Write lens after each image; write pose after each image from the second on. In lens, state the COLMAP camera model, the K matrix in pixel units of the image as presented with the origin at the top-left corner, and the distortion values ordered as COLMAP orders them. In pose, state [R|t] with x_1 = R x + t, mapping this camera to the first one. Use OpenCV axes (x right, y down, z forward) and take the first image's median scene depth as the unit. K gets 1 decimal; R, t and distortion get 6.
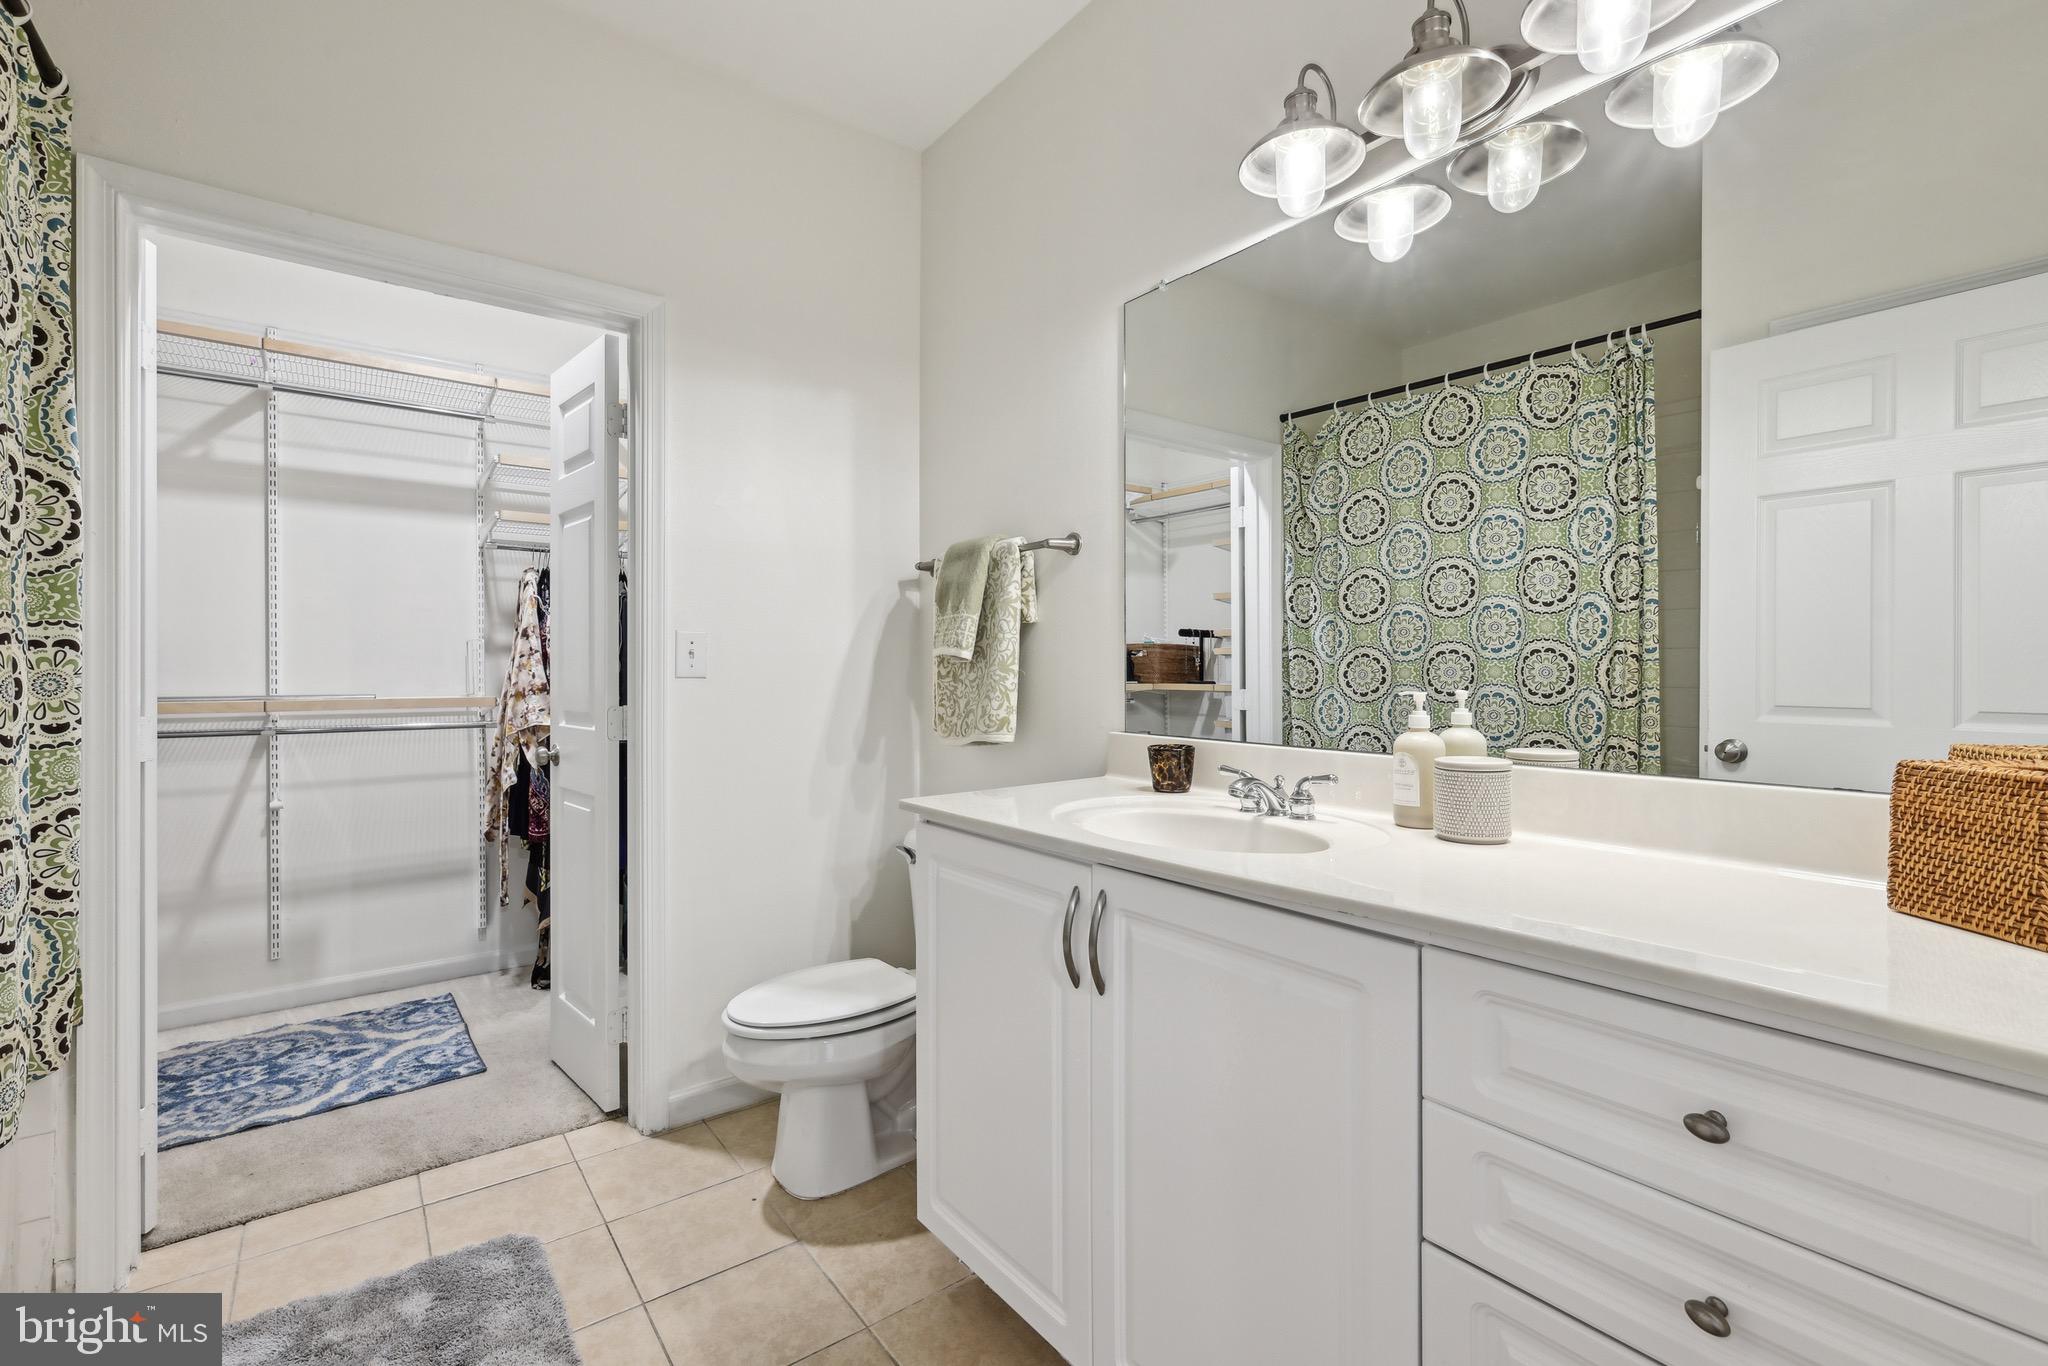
lens RADIAL K [[901.1, 0, 1021.8], [0, 901.1, 671.0], [0, 0, 1]] dist [0.004133, 0.000658]
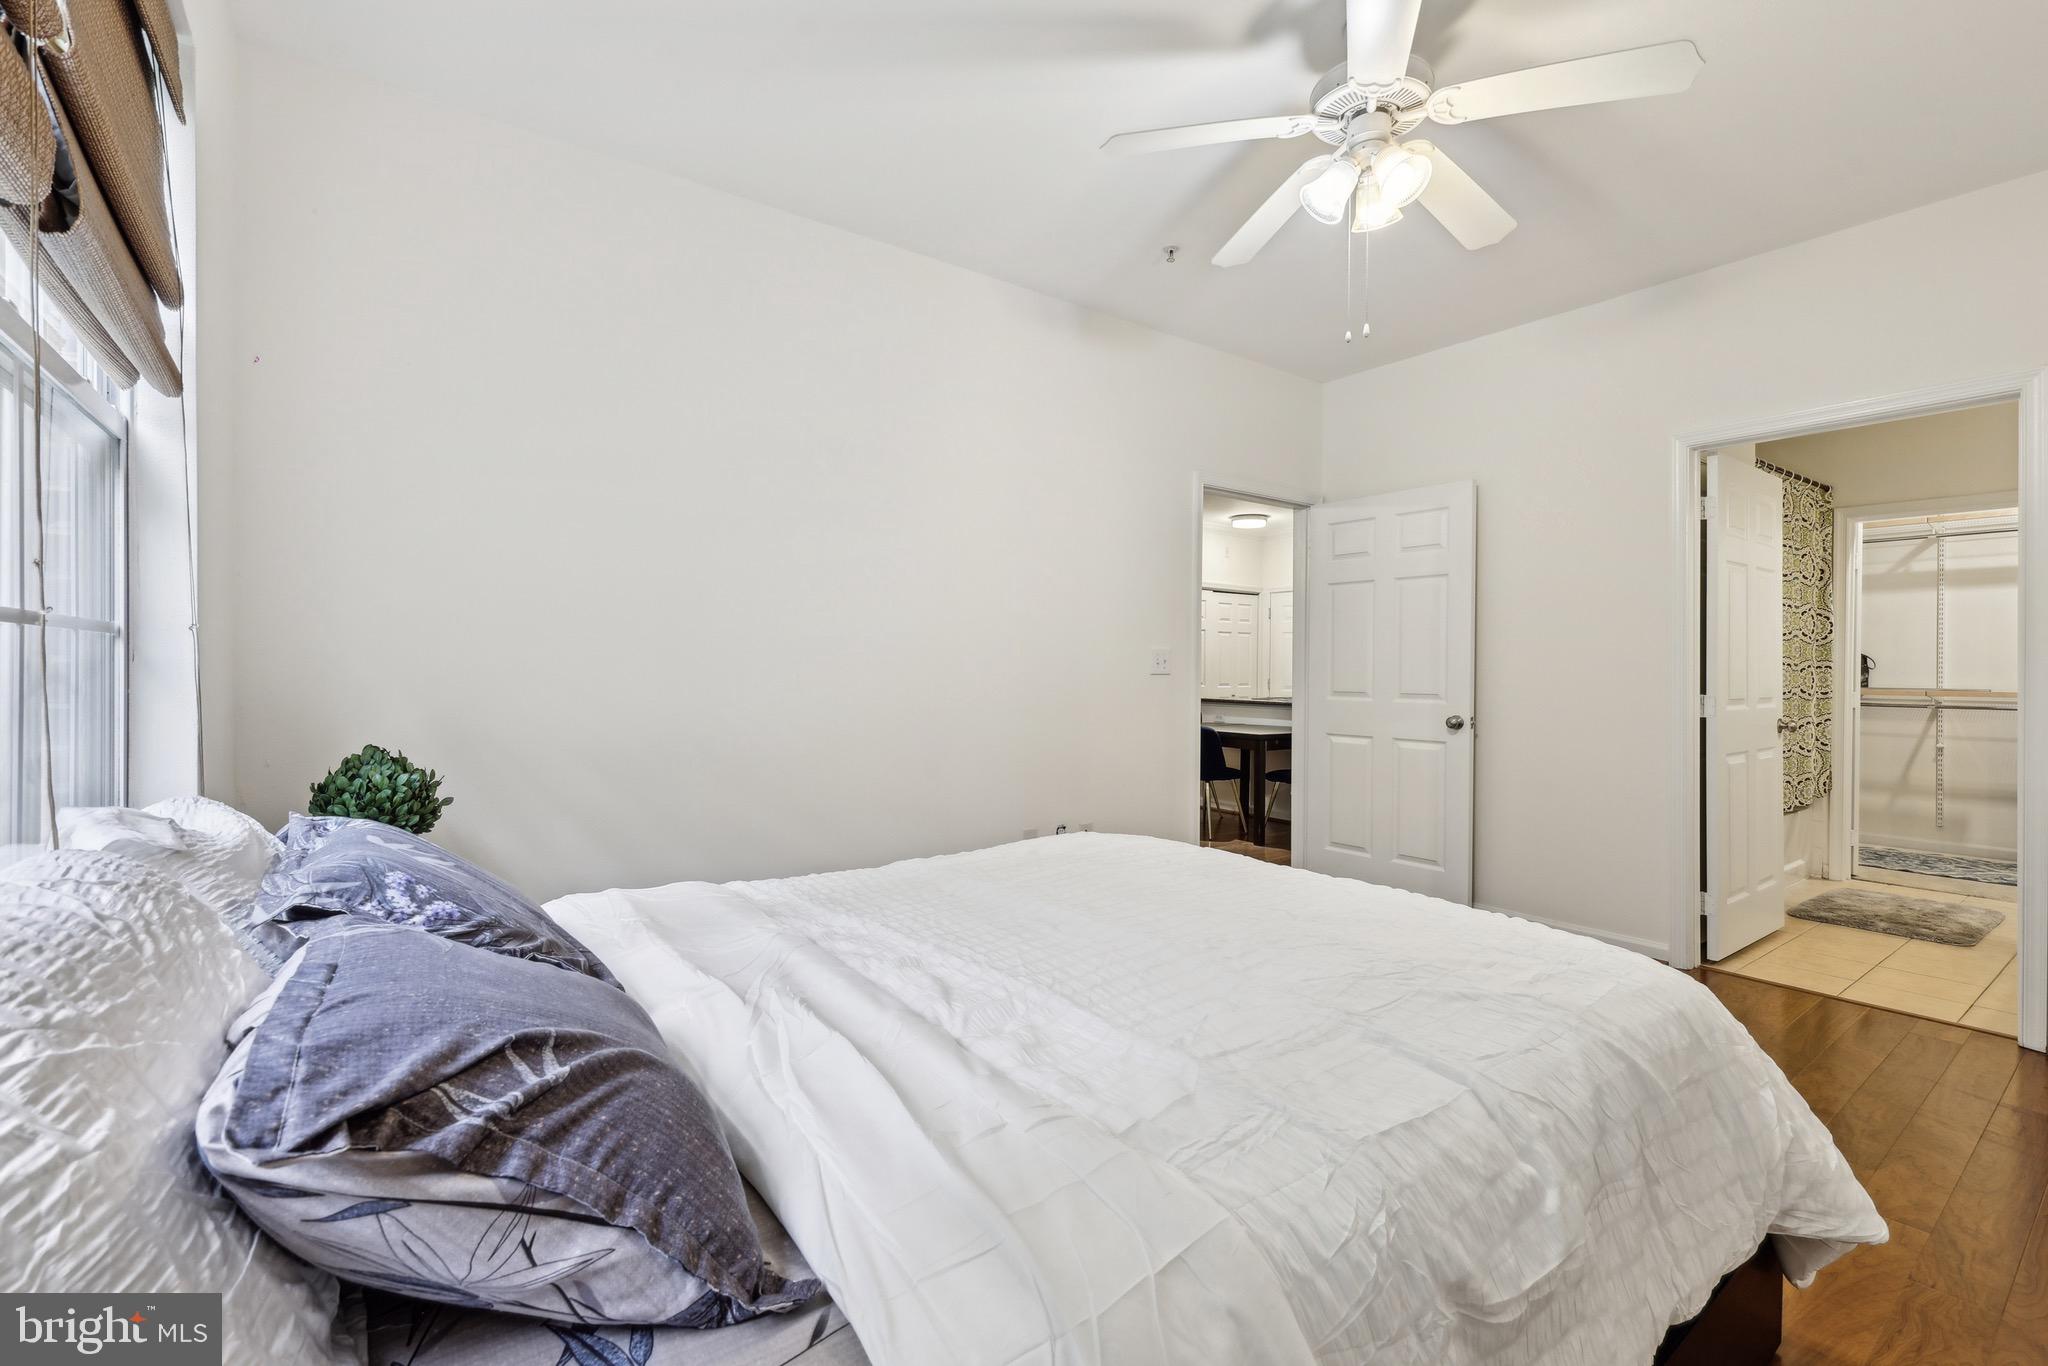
lens RADIAL K [[901.1, 0, 1024.9], [0, 901.1, 677.2], [0, 0, 1]] dist [0.004133, 0.000658]
pose [[-0.011337, 0.004960, -0.999923, 1.144050], [-0.006521, 0.999966, 0.005034, 0.004359], [0.999914, 0.006577, -0.011304, -0.948706]]
